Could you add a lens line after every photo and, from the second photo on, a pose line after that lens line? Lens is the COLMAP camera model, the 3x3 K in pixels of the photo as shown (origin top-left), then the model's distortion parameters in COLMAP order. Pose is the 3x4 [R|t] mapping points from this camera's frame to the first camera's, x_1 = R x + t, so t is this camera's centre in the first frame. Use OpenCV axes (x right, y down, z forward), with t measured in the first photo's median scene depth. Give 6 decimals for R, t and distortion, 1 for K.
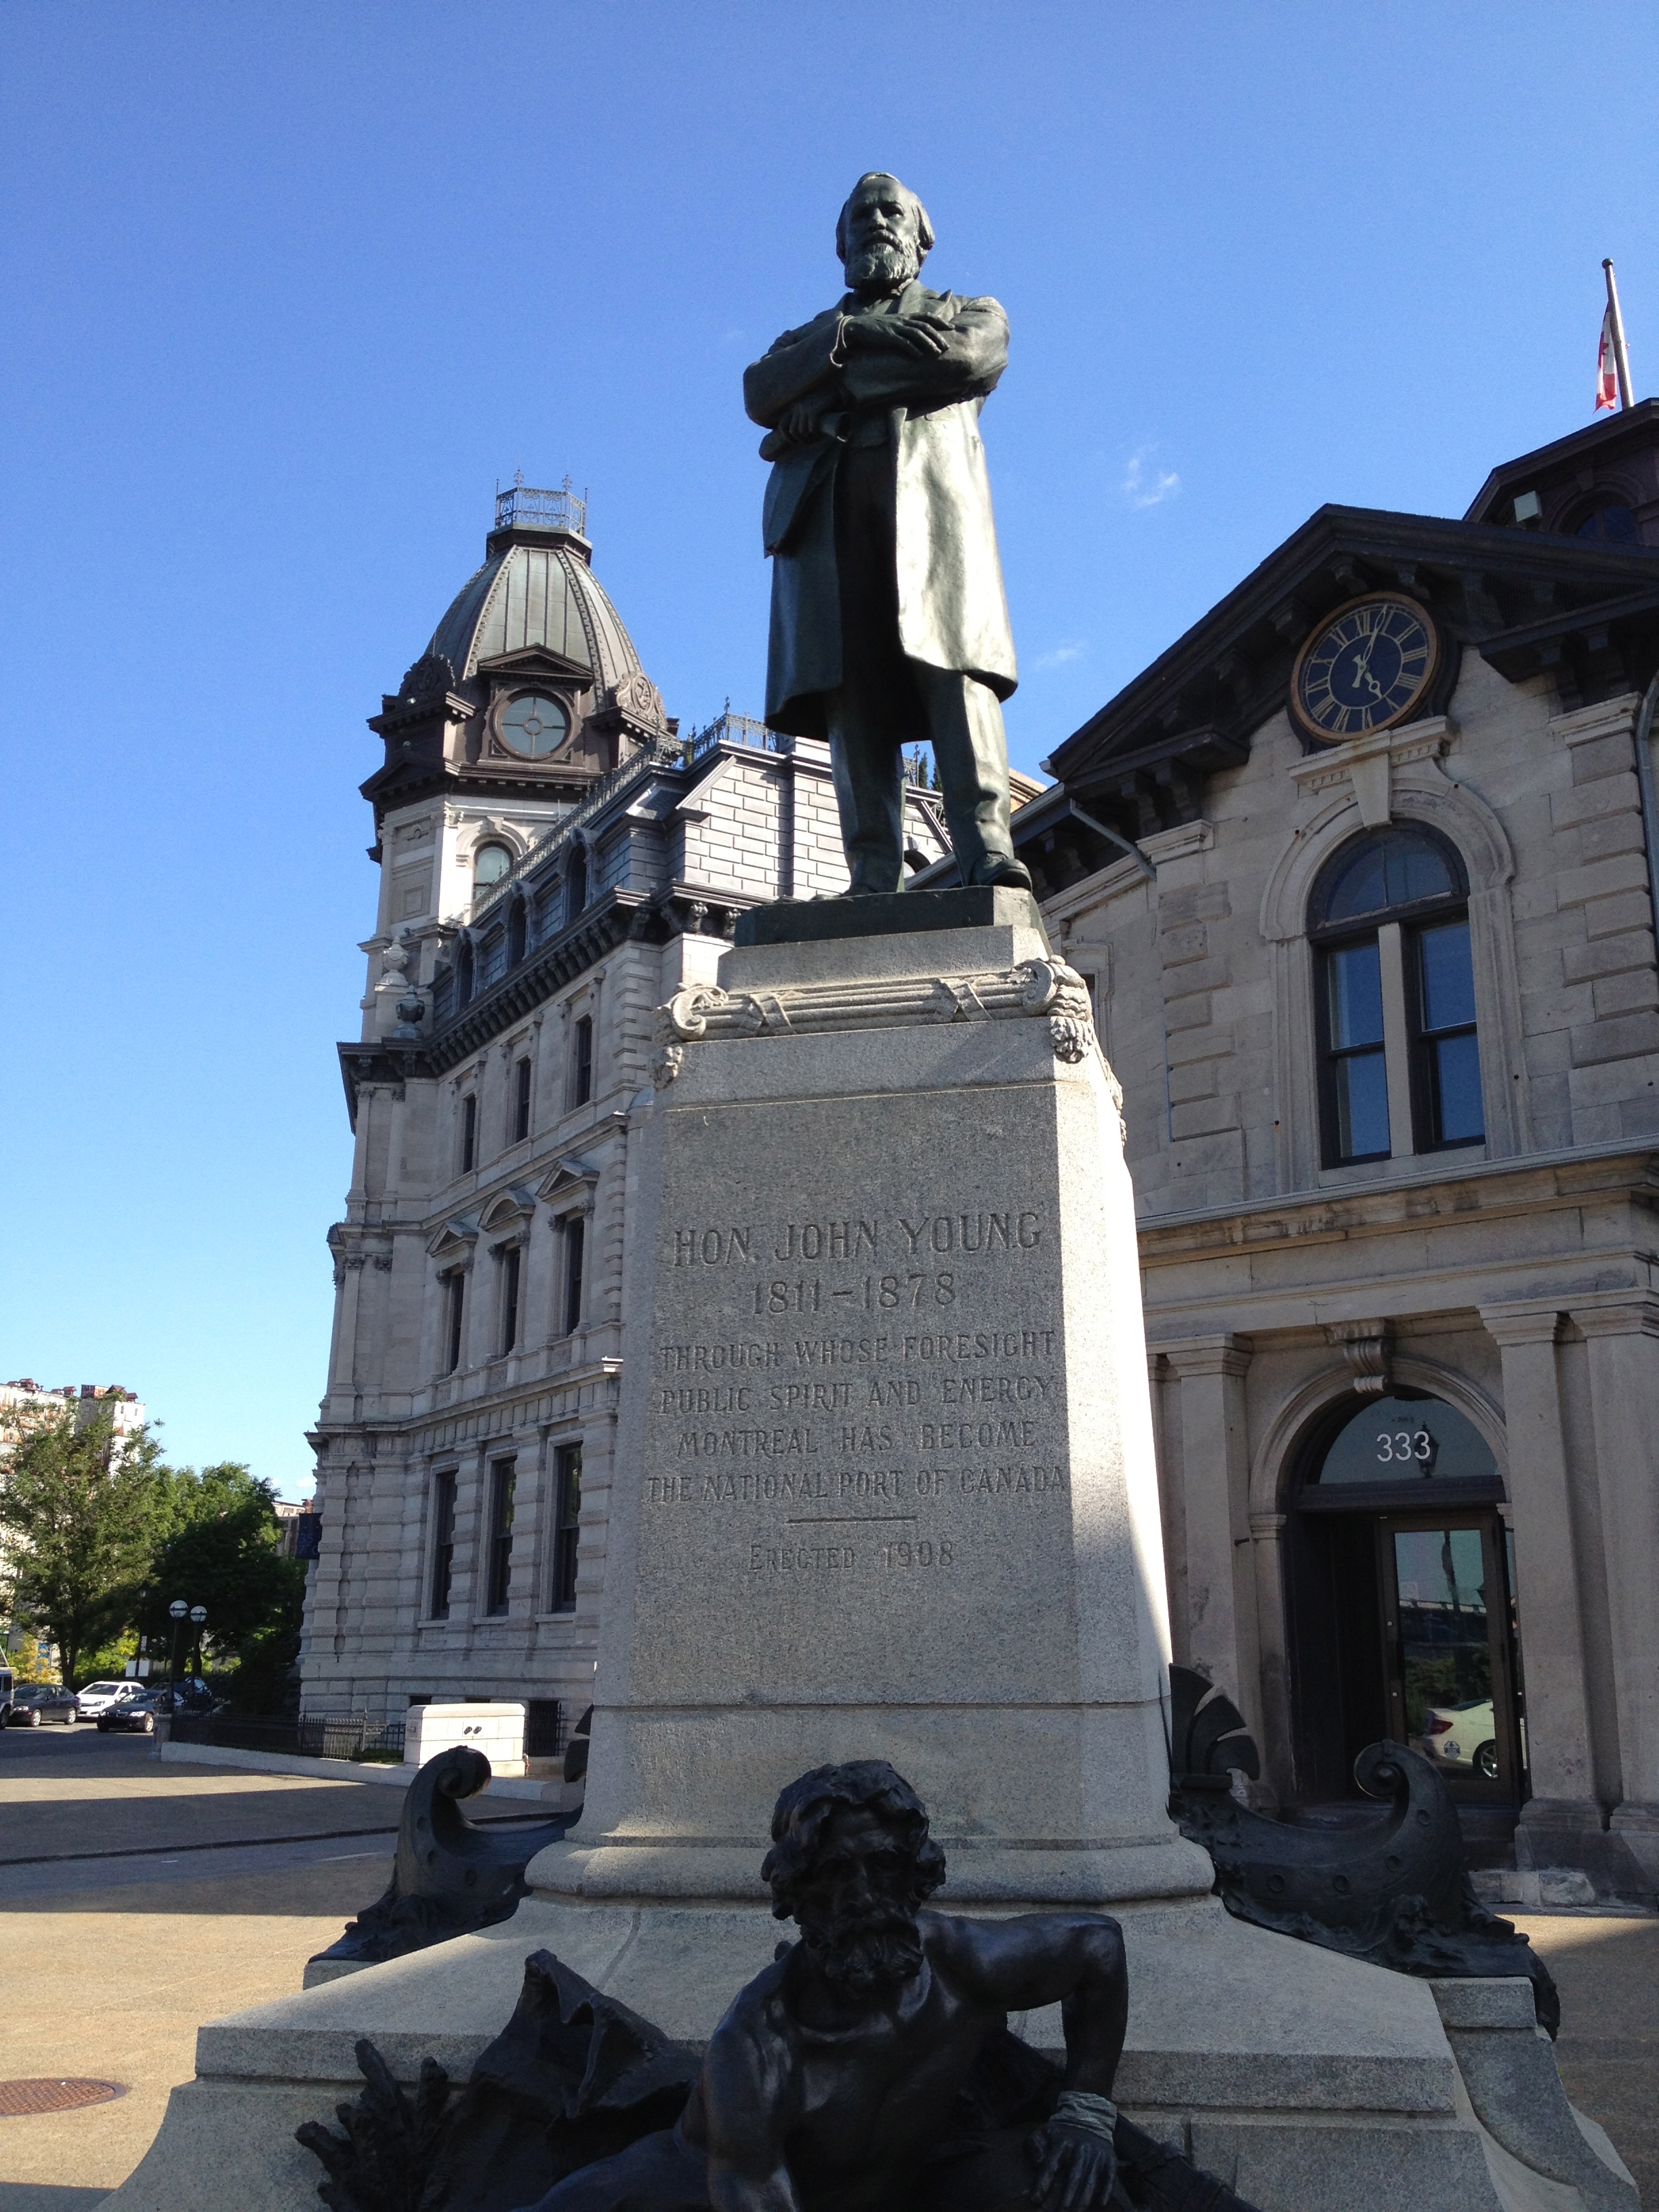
lens RADIAL K [[2139.4, 0, 829.5], [0, 2139.4, 1106.0], [0, 0, 1]] dist [0.145693, -0.382607]
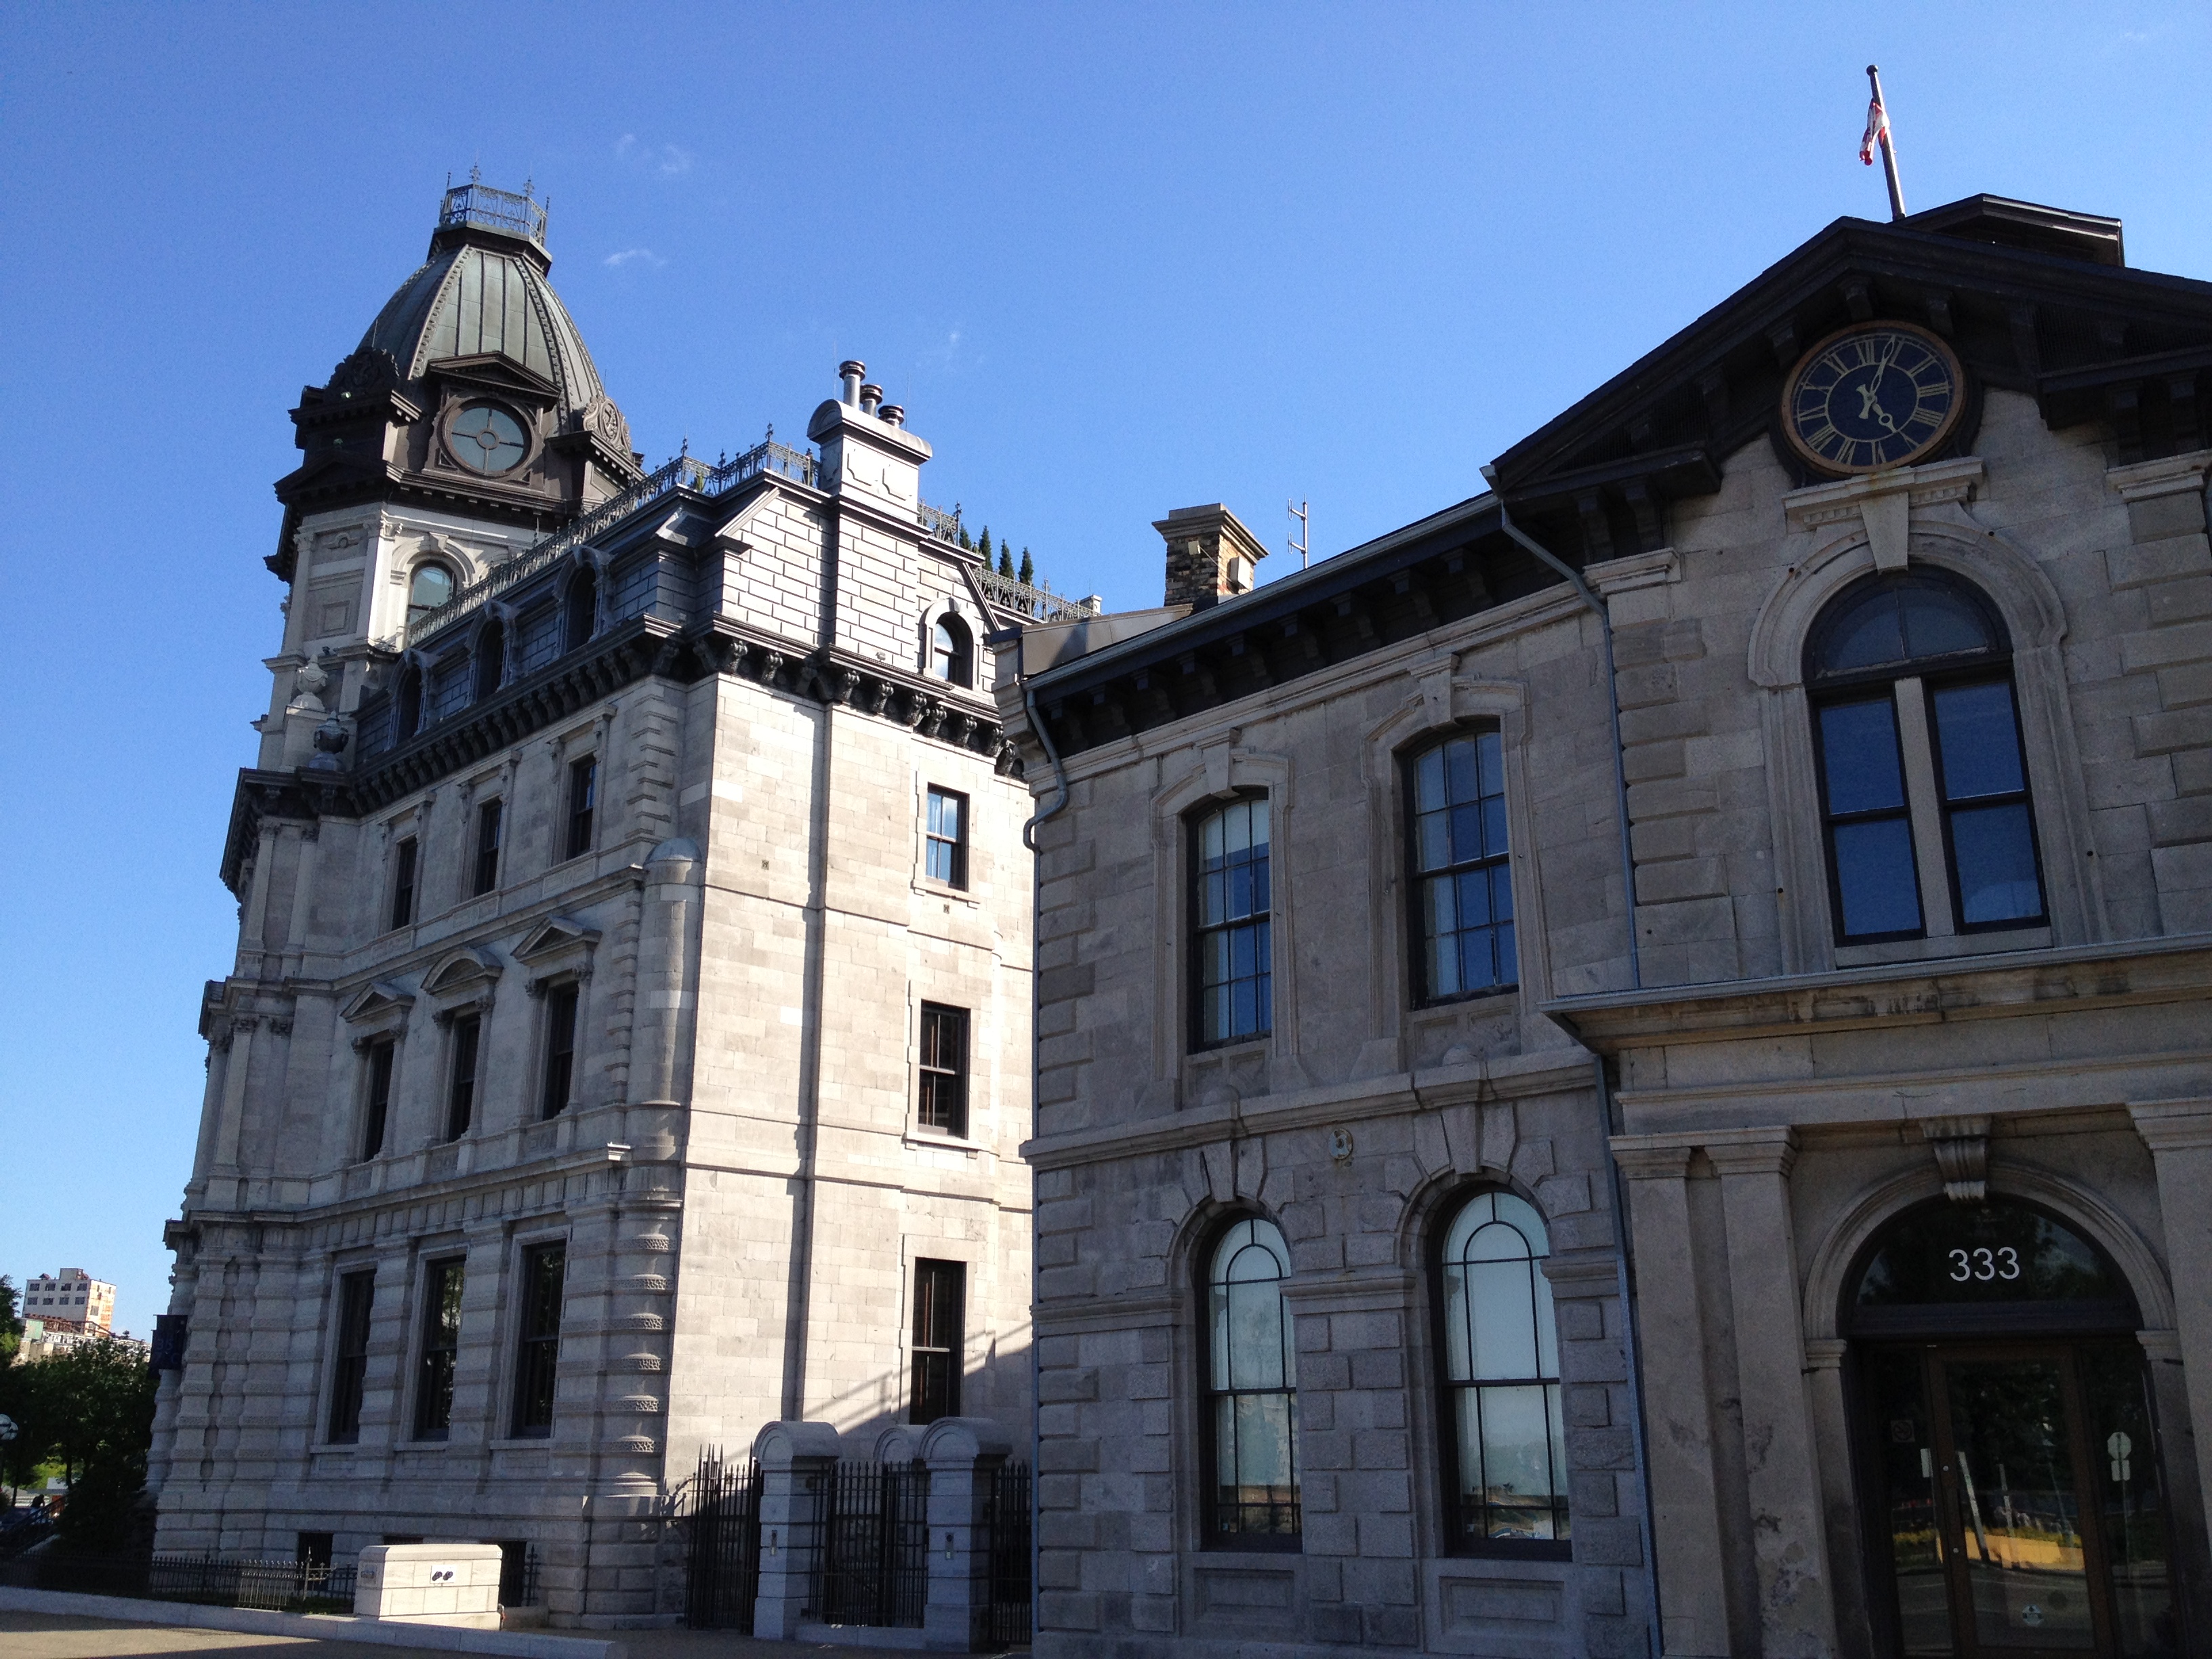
lens RADIAL K [[2115.1, 0, 1106.0], [0, 2115.1, 829.5], [0, 0, 1]] dist [0.150022, -0.387722]
pose [[0.966276, 0.079444, 0.244948, -0.119281], [-0.068087, 0.996190, -0.054503, 0.021407], [-0.248345, 0.035987, 0.968003, 0.095802]]
